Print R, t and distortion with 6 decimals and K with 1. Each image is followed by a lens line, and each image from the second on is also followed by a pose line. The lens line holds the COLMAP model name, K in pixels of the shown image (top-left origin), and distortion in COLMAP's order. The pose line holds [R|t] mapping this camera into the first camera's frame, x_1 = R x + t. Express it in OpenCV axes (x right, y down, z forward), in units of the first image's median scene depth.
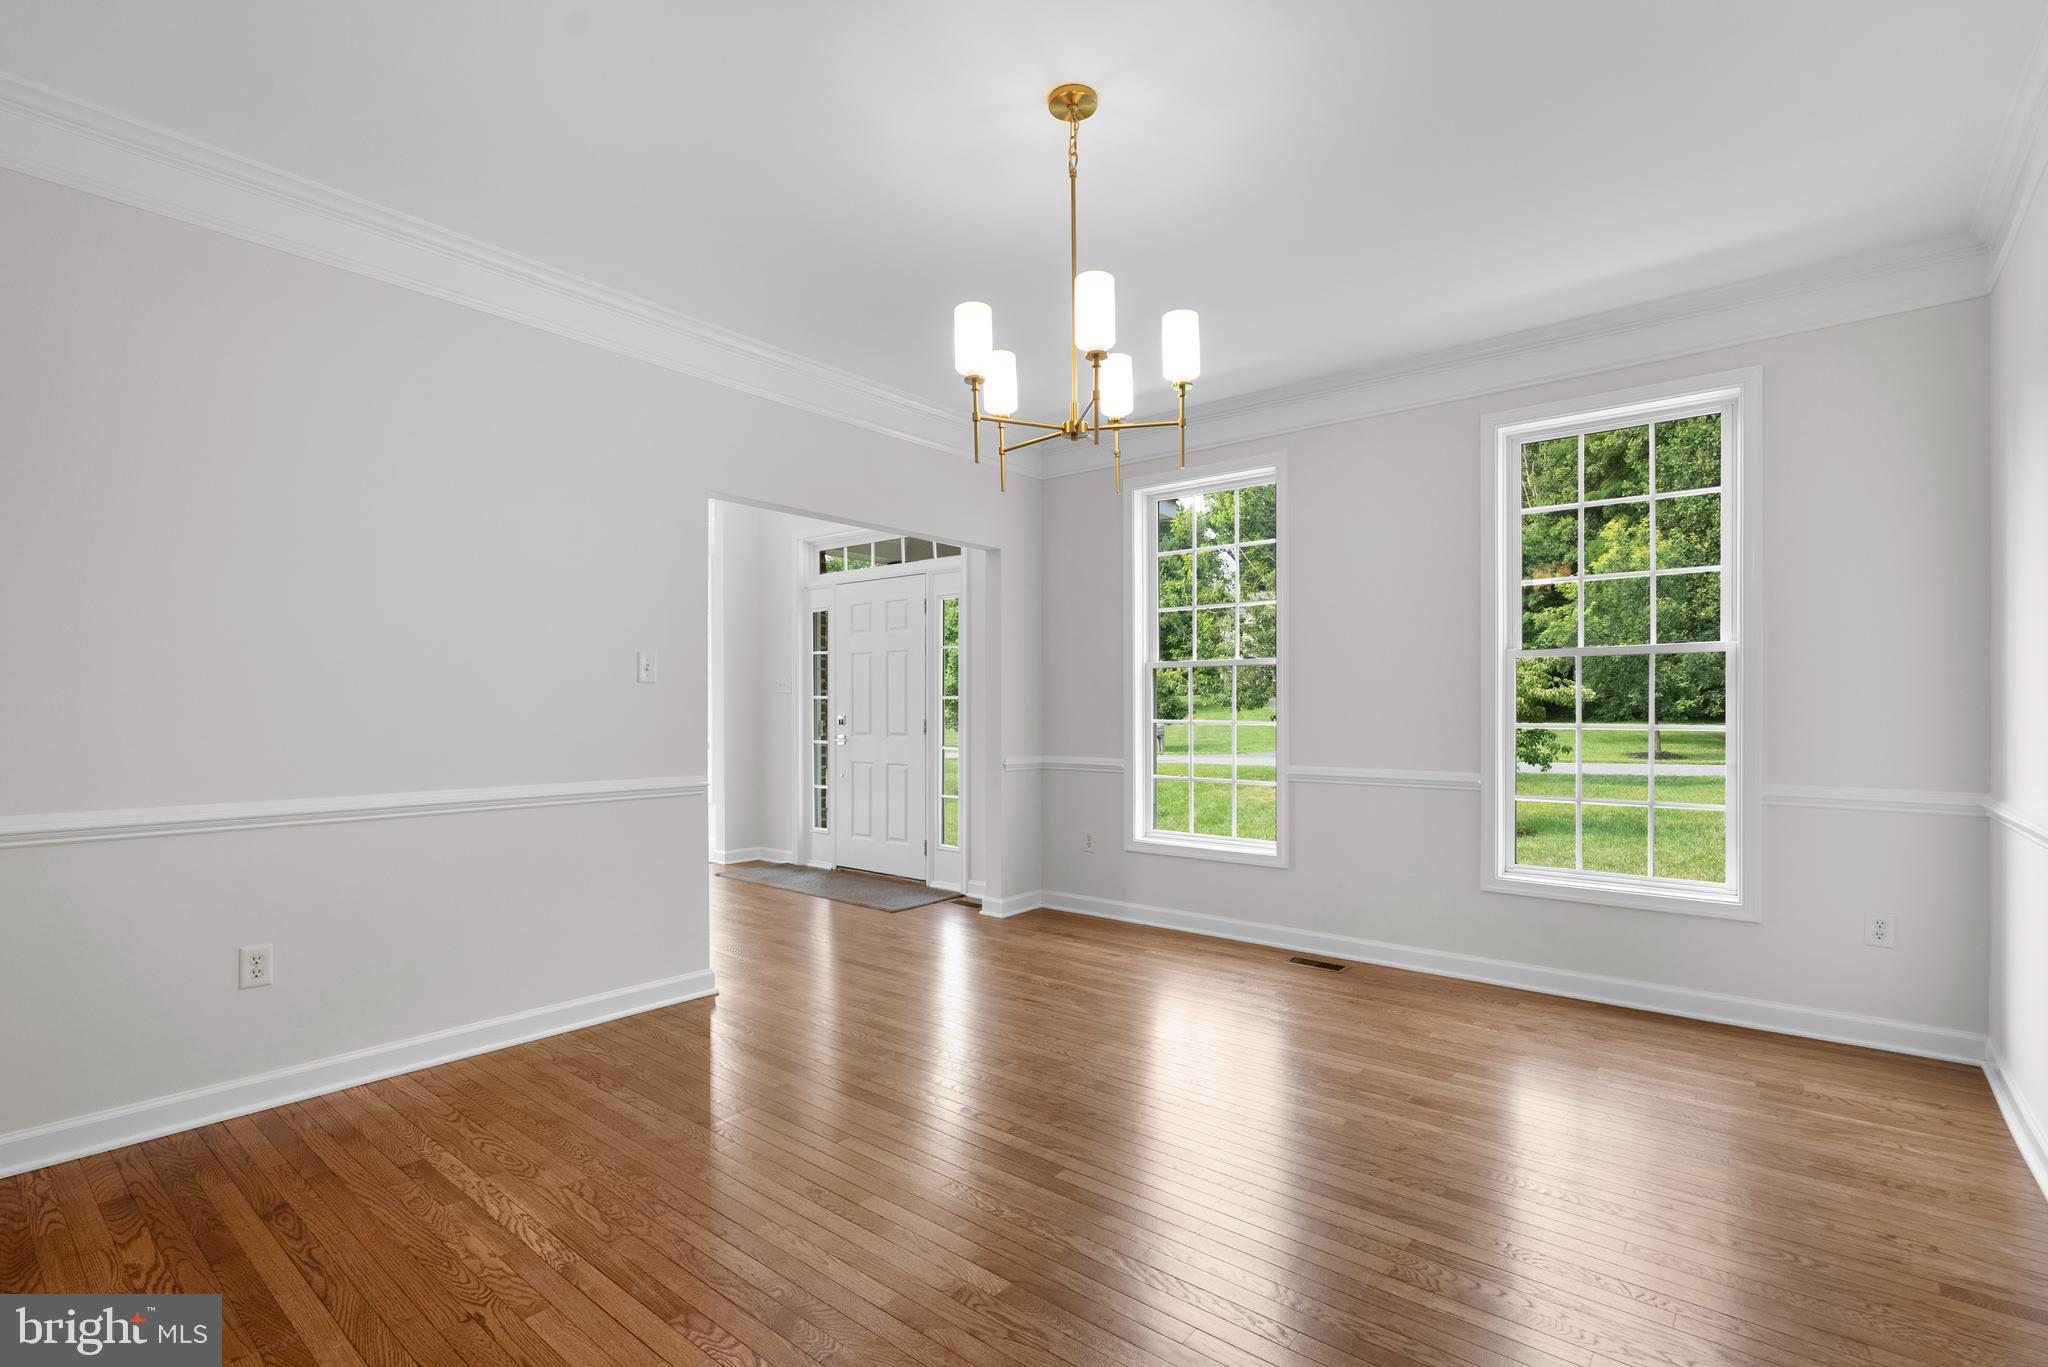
lens RADIAL K [[933.0, 0, 1029.5], [0, 933.0, 711.7], [0, 0, 1]] dist [0.000068, 0.000115]
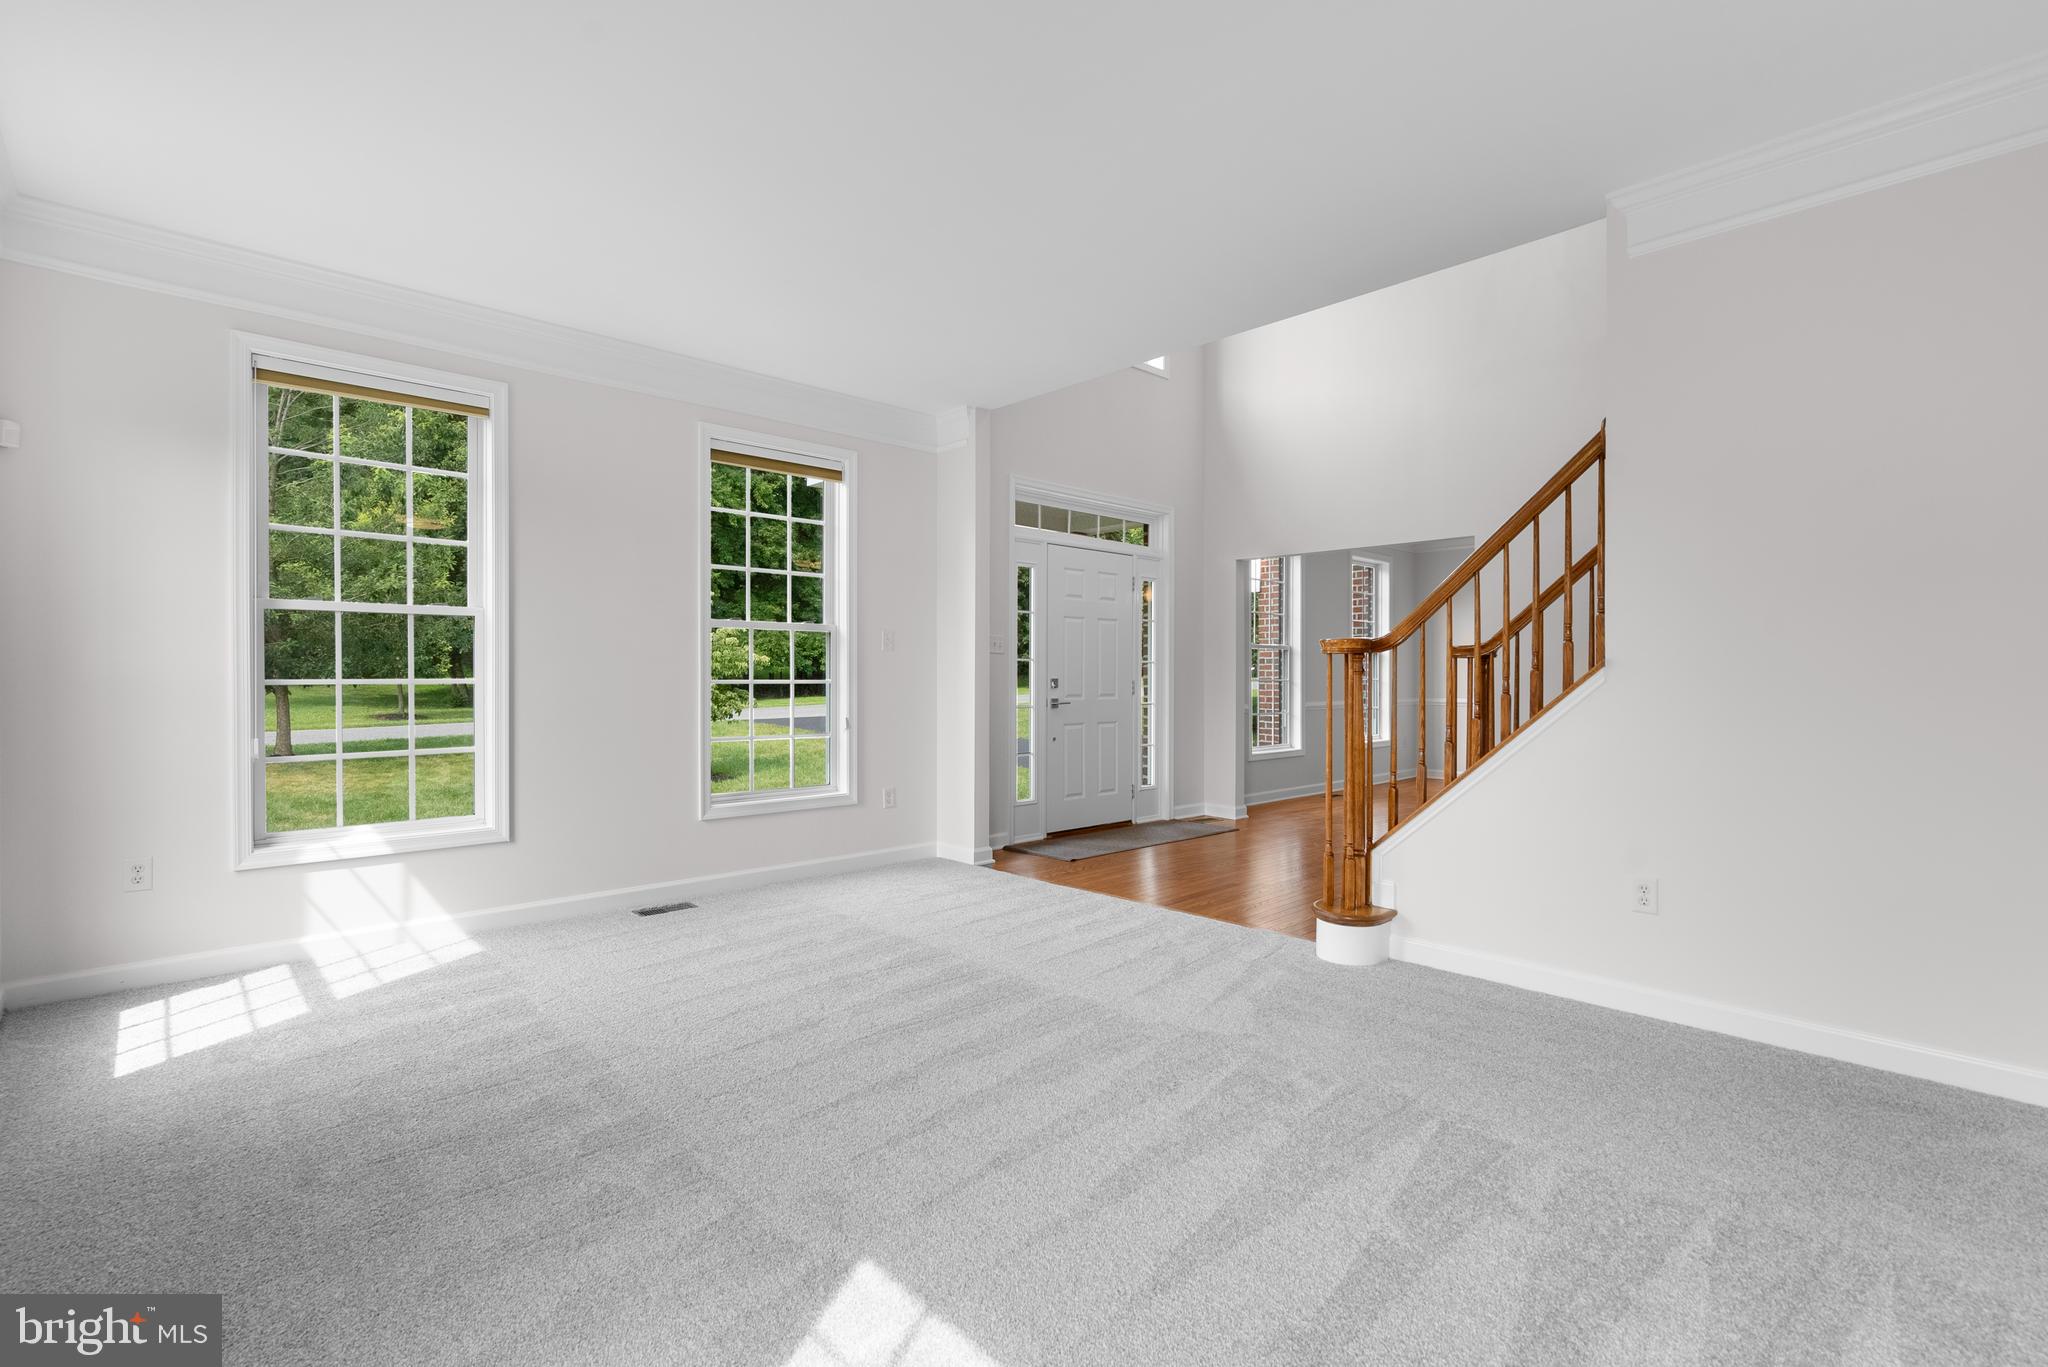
lens RADIAL K [[941.4, 0, 1035.6], [0, 941.4, 671.1], [0, 0, 1]] dist [0.000967, 0.000653]
pose [[0.125301, -0.004685, 0.992108, -0.606146], [0.005342, 0.999978, 0.004048, -0.003808], [-0.992104, 0.004793, 0.125323, 0.458038]]
